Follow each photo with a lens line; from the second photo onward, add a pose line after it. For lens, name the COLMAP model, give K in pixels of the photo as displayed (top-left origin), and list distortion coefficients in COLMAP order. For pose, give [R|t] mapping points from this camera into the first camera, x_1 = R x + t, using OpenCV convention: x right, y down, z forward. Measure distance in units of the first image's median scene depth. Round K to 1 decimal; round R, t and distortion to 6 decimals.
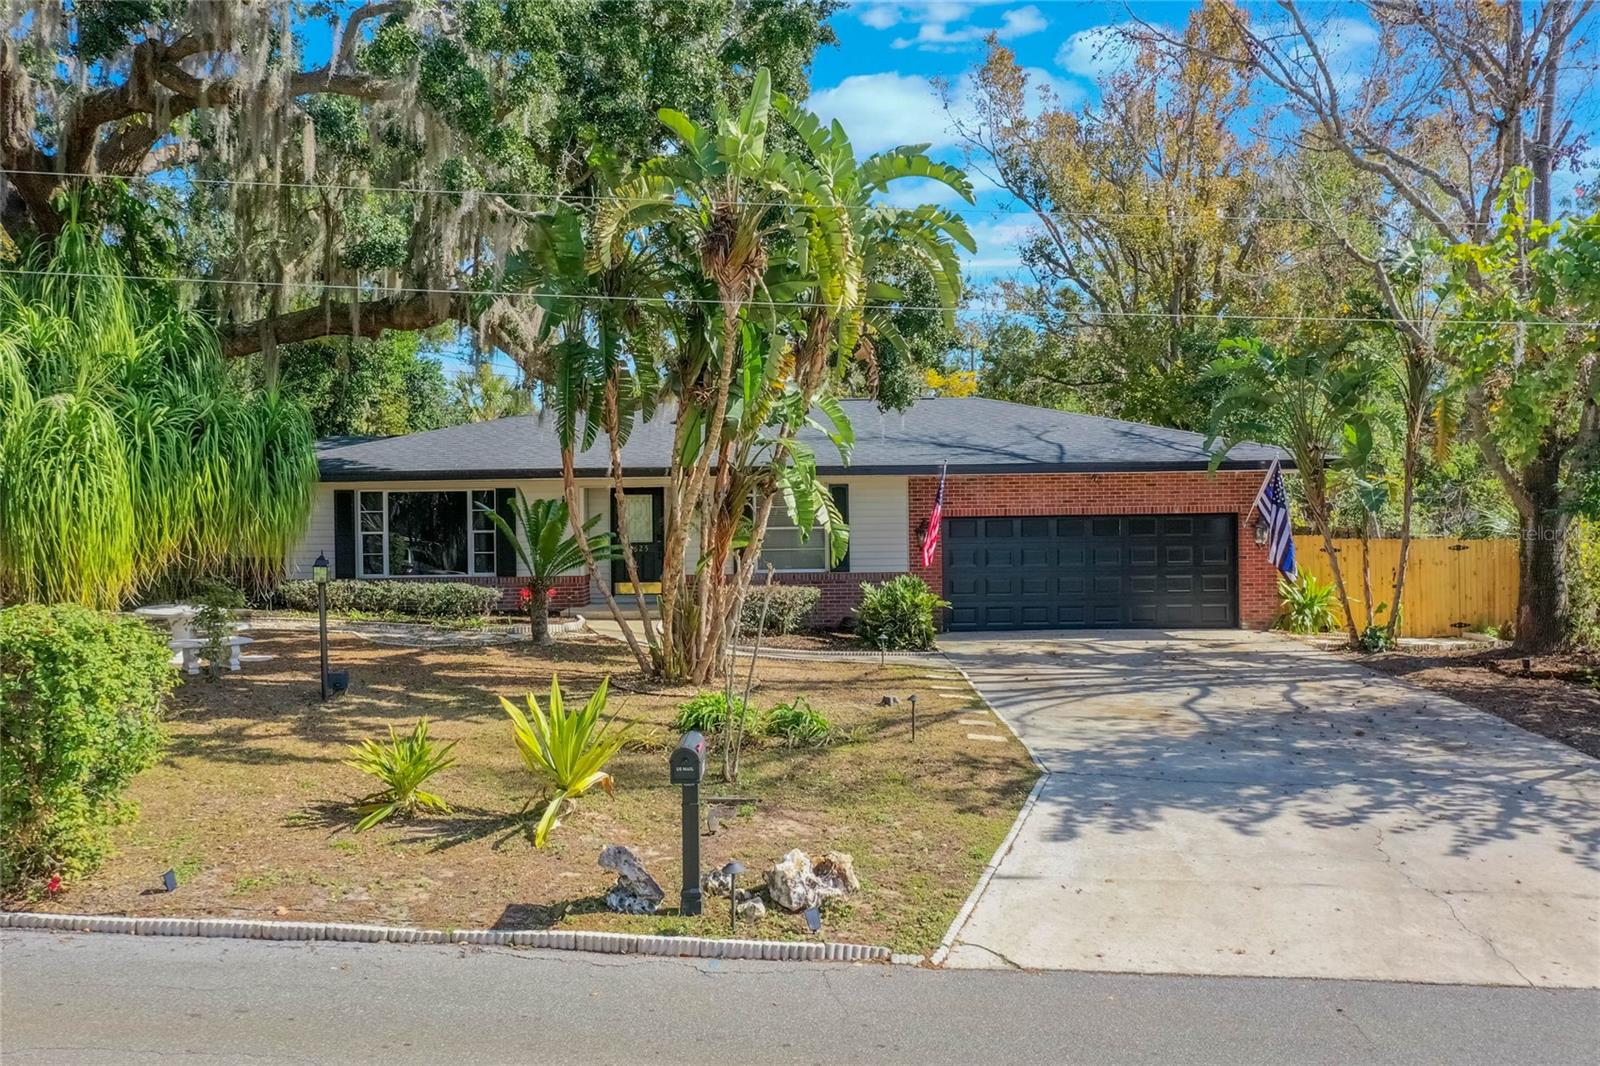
lens RADIAL K [[1260.7, 0, 800.0], [0, 1260.7, 533.0], [0, 0, 1]] dist [-0.001802, -0.003008]
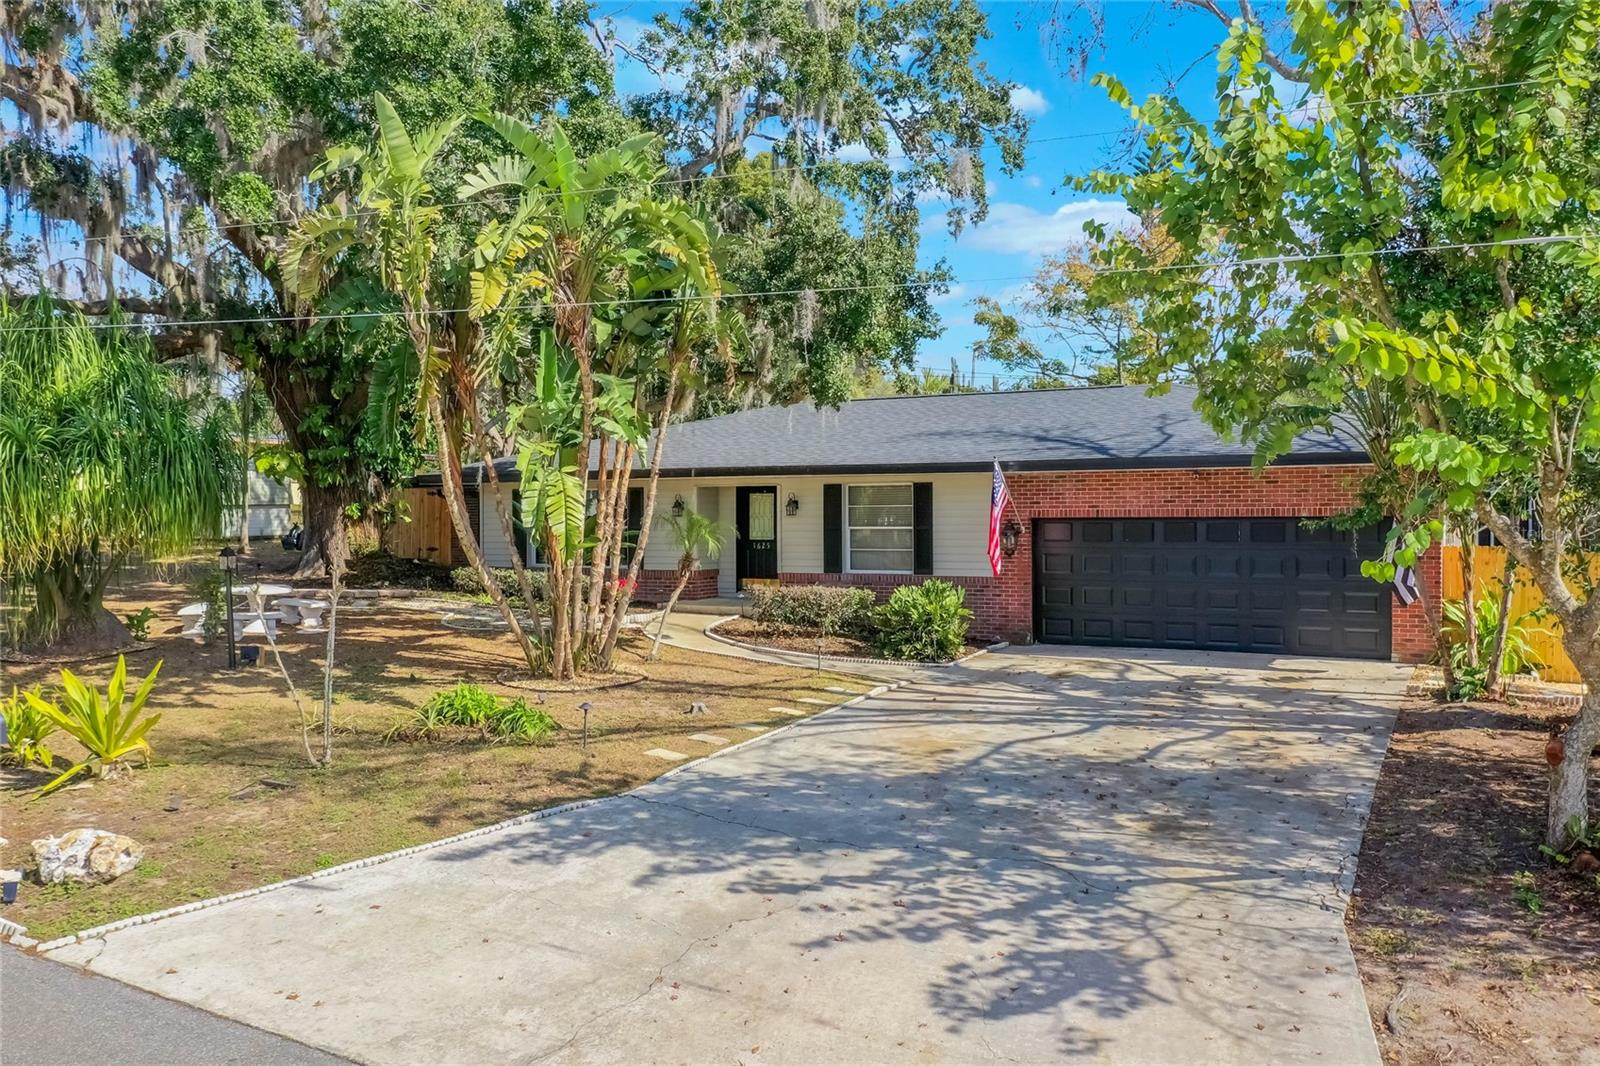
lens RADIAL K [[1246.4, 0, 800.0], [0, 1246.4, 533.0], [0, 0, 1]] dist [-0.000535, -0.000845]
pose [[0.889791, 0.016345, -0.456076, 0.558910], [-0.014441, 0.999866, 0.007658, -0.009349], [0.456140, -0.000228, 0.889908, 0.184875]]
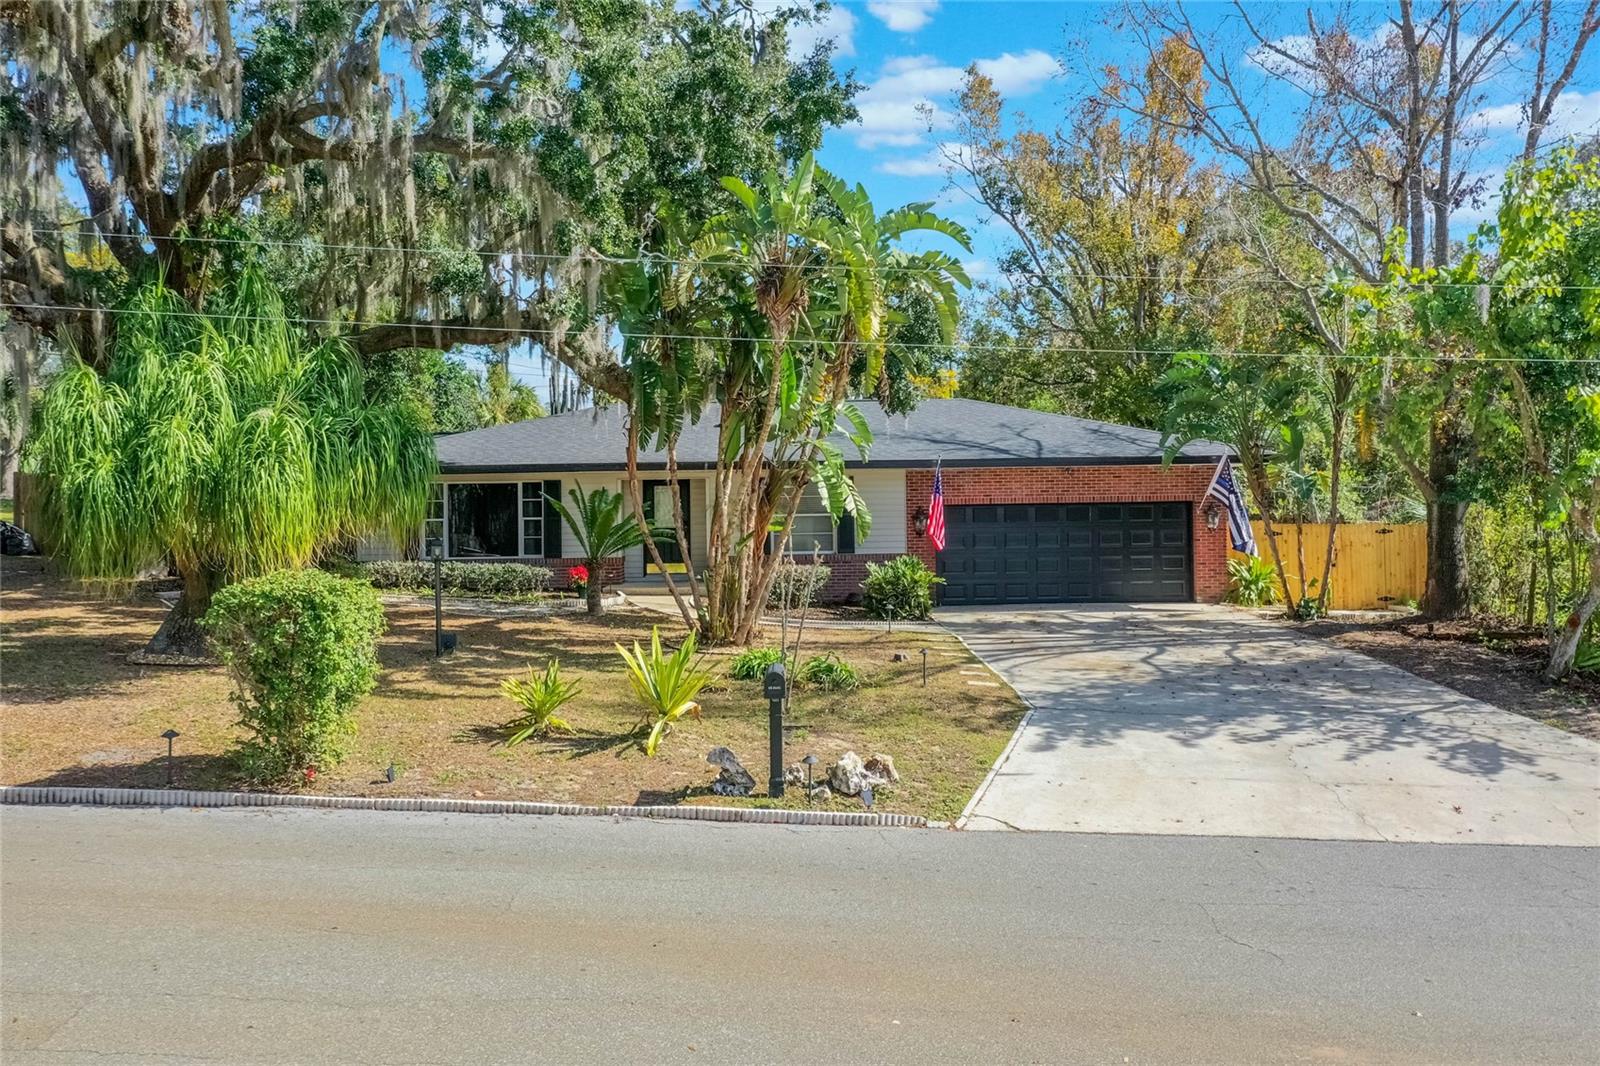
lens RADIAL K [[1275.3, 0, 798.9], [0, 1275.3, 508.7], [0, 0, 1]] dist [-0.000590, 0.001020]
pose [[0.999713, -0.001604, 0.023894, -0.054696], [0.001869, 0.999937, -0.011048, 0.004508], [-0.023875, 0.011090, 0.999653, -0.216829]]
